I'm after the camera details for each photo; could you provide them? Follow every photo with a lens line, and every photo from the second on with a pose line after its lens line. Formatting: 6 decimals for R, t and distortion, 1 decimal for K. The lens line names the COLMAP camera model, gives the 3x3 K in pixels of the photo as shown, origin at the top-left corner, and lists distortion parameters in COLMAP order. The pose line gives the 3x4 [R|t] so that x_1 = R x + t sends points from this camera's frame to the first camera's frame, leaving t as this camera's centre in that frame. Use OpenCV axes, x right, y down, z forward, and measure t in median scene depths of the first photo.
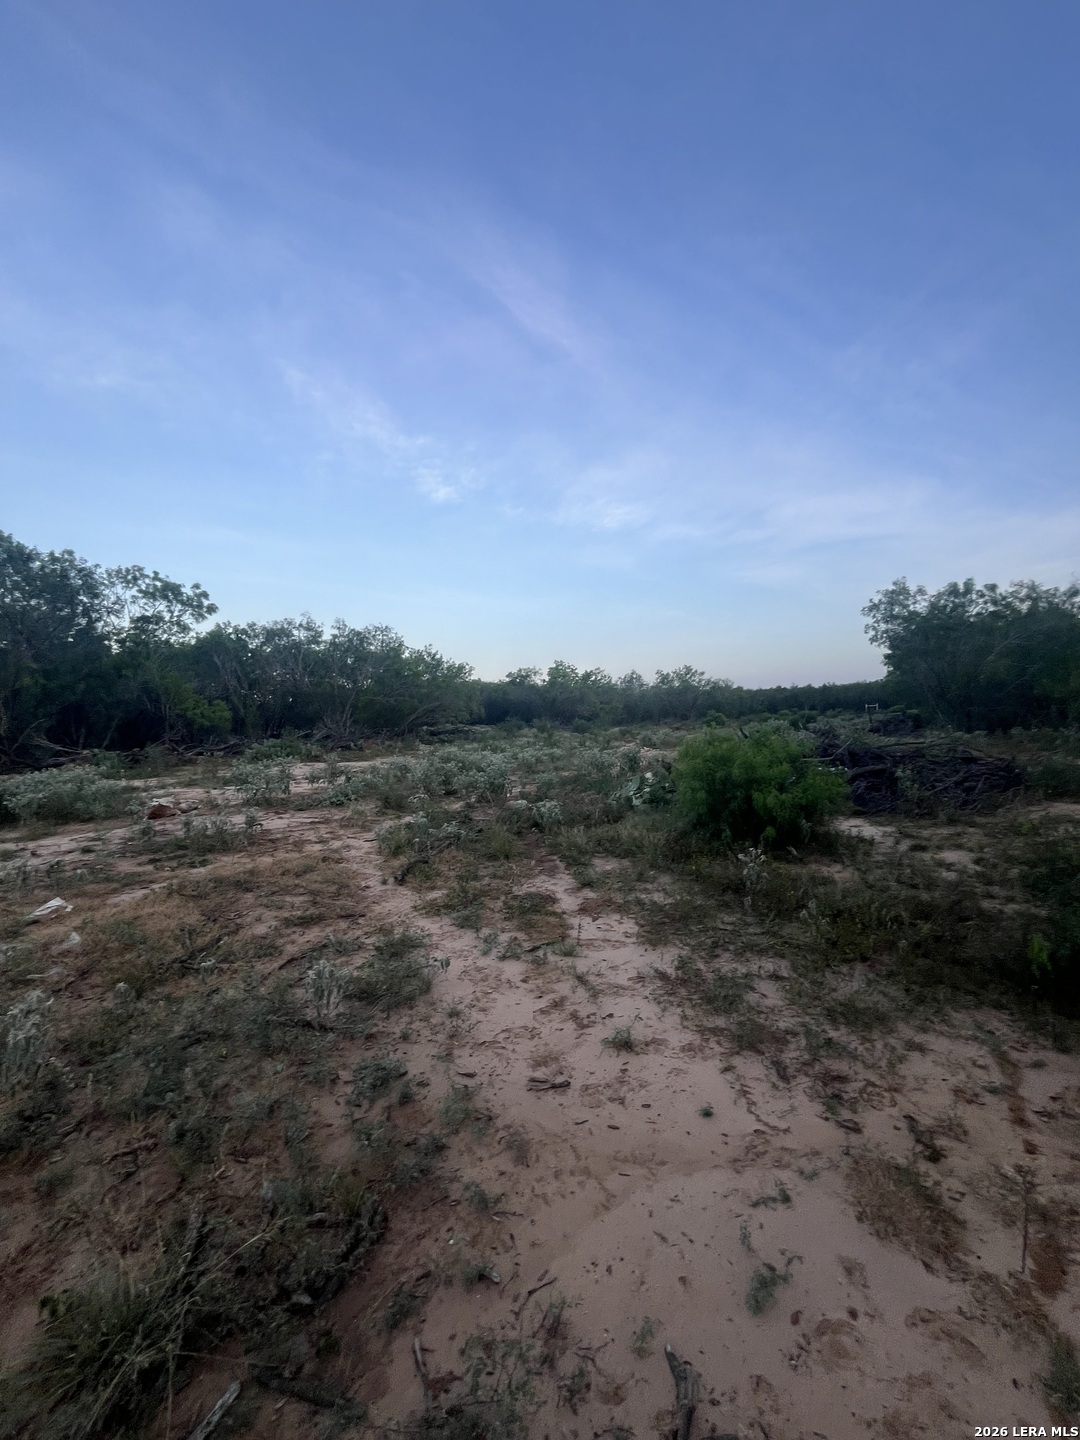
lens RADIAL K [[584.8, 0, 543.0], [0, 584.8, 719.0], [0, 0, 1]] dist [-0.007256, 0.000962]
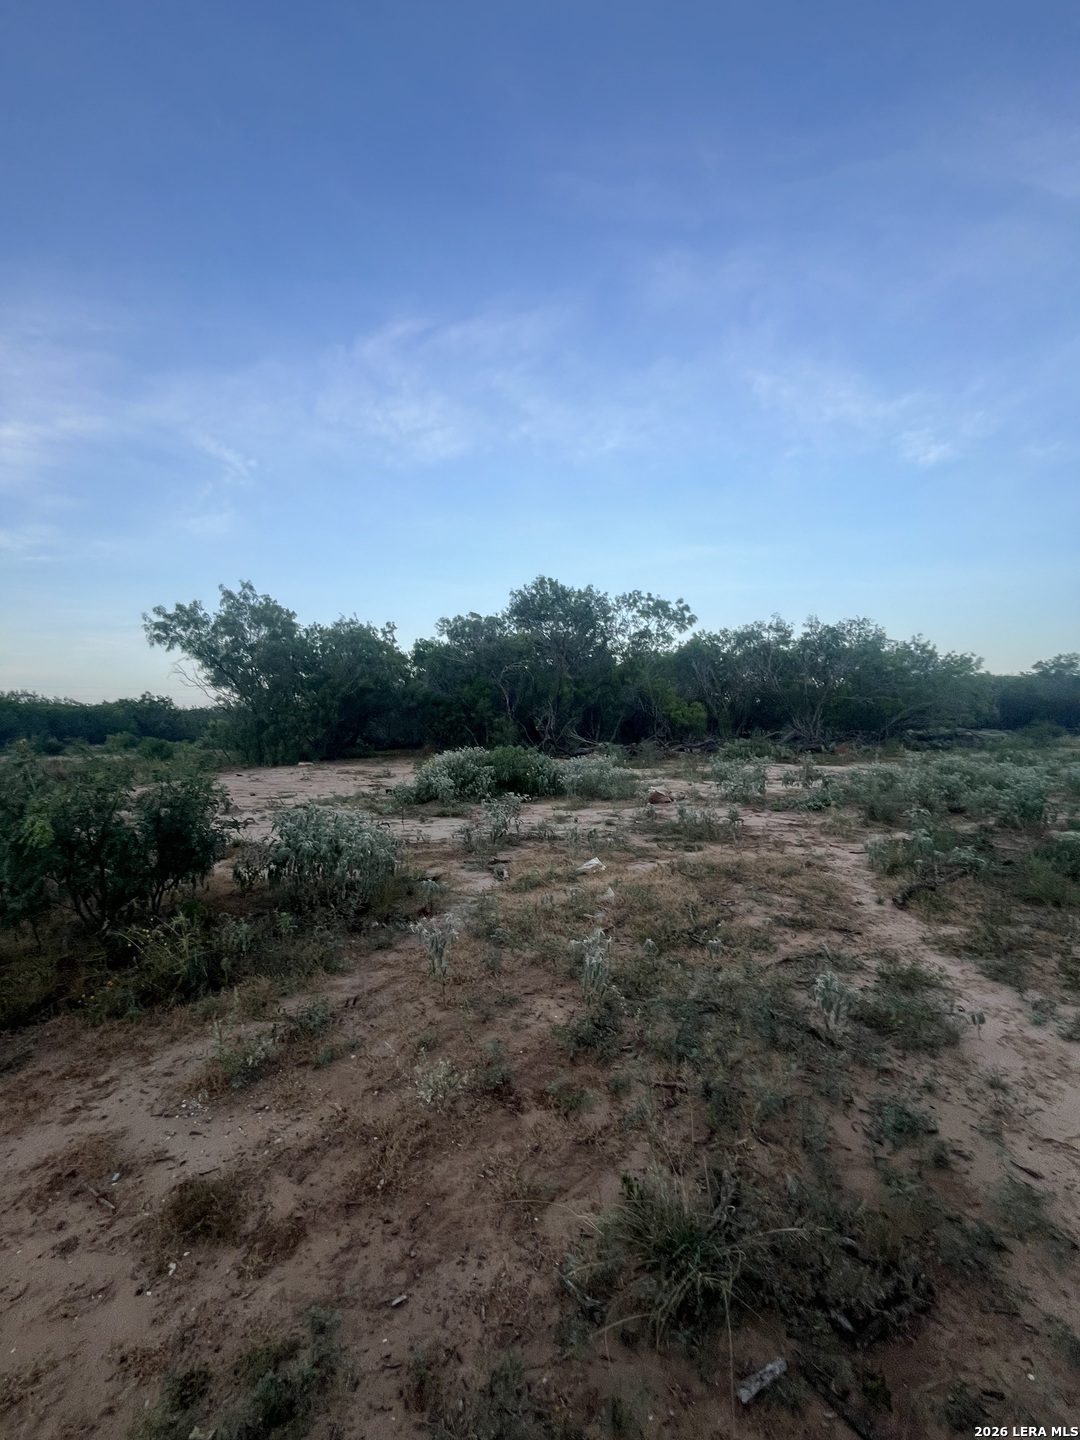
lens RADIAL K [[584.8, 0, 540.7], [0, 584.8, 718.5], [0, 0, 1]] dist [-0.007256, 0.000962]
pose [[0.724049, 0.008580, -0.689695, -0.031052], [-0.010096, 0.999947, 0.001840, -0.000145], [0.689674, 0.005631, 0.724098, -0.013451]]
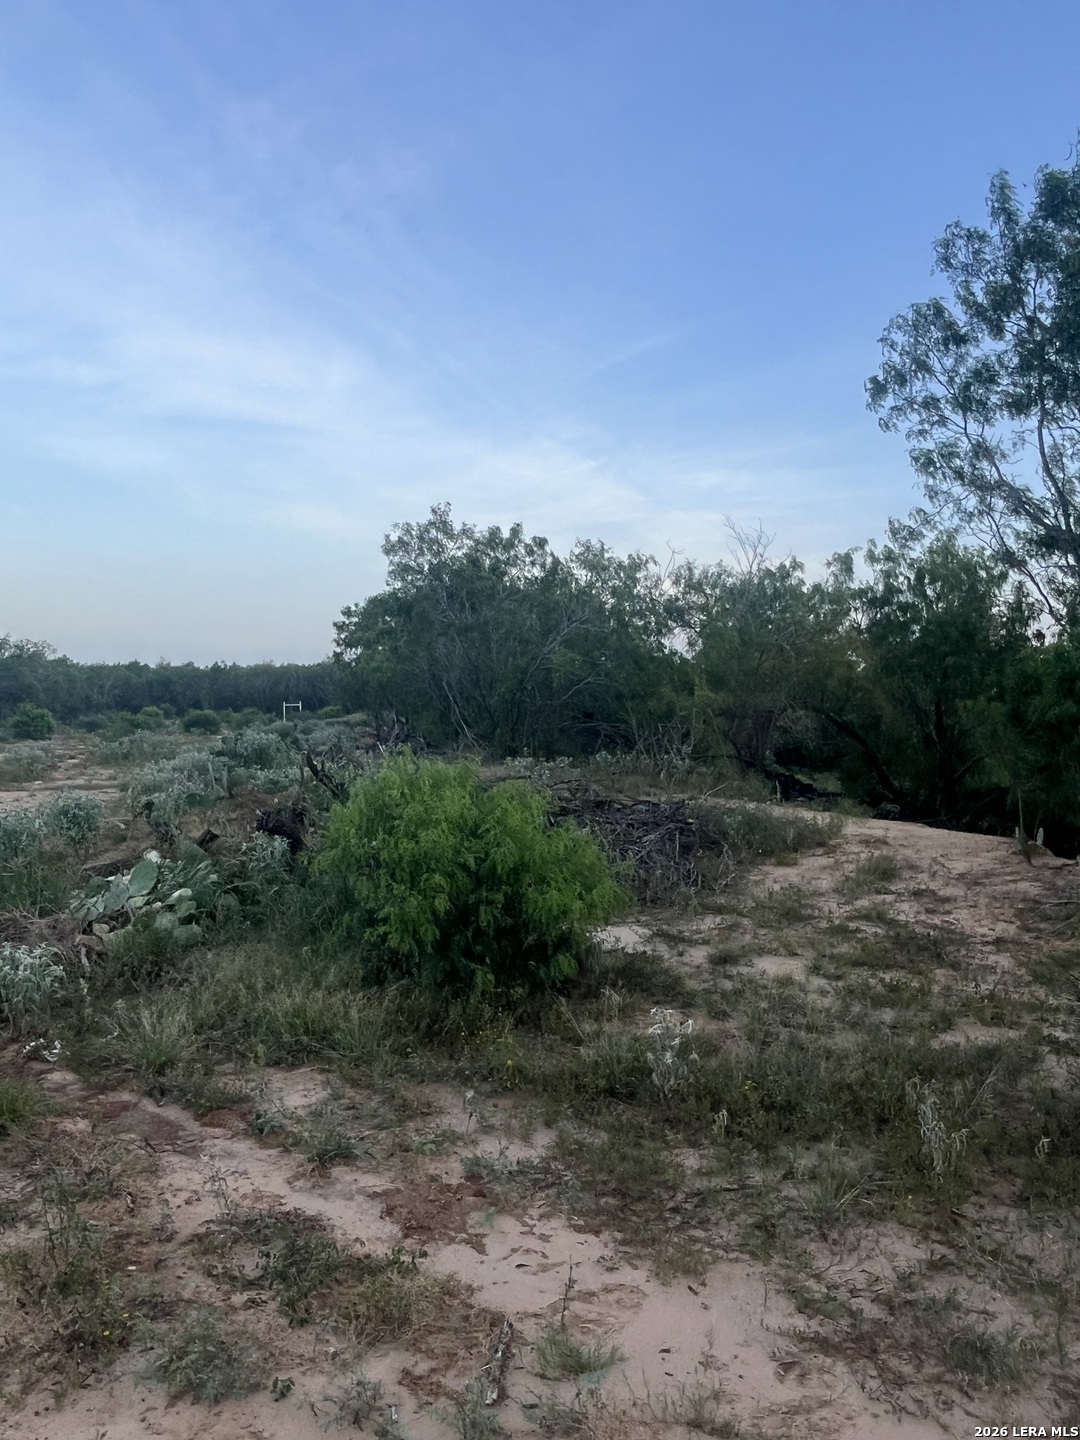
lens RADIAL K [[1072.9, 0, 546.9], [0, 1072.9, 716.6], [0, 0, 1]] dist [-0.002907, -0.006715]
pose [[0.716192, 0.030327, 0.697245, -0.308606], [-0.028006, 0.999500, -0.014707, -0.015039], [-0.697342, -0.008994, 0.716682, 0.315857]]
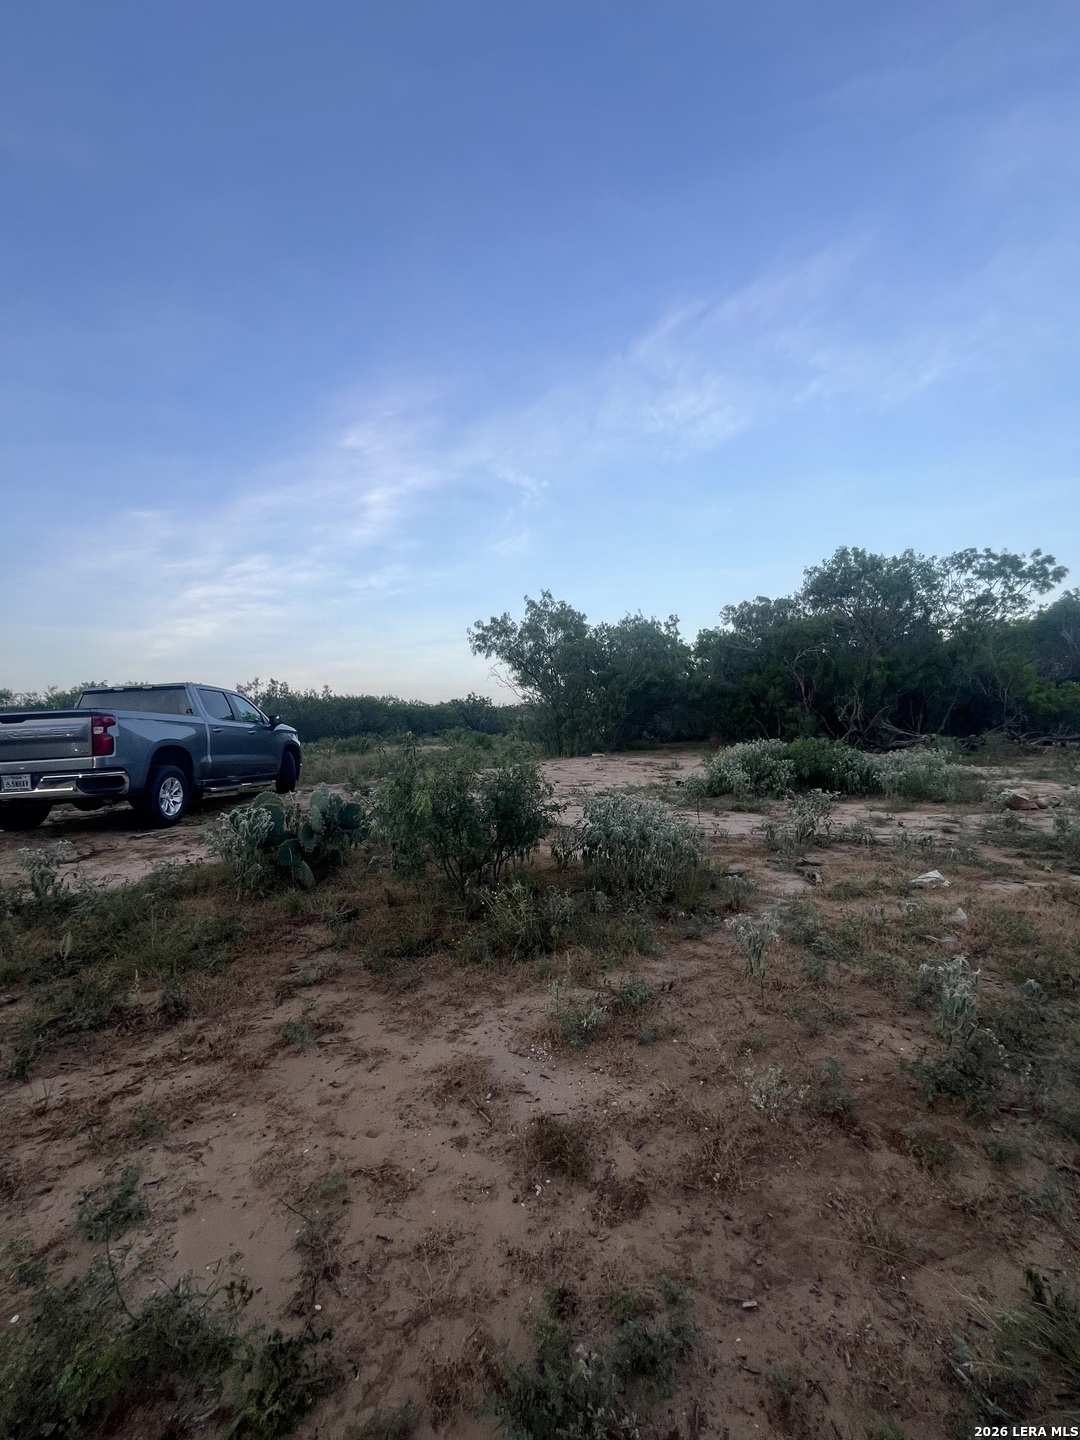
lens RADIAL K [[584.8, 0, 538.5], [0, 584.8, 716.0], [0, 0, 1]] dist [-0.007256, 0.000962]
pose [[0.327355, 0.004885, -0.944889, -0.046788], [0.012714, 0.999873, 0.009574, 0.001913], [0.944816, -0.015147, 0.327252, -0.033035]]
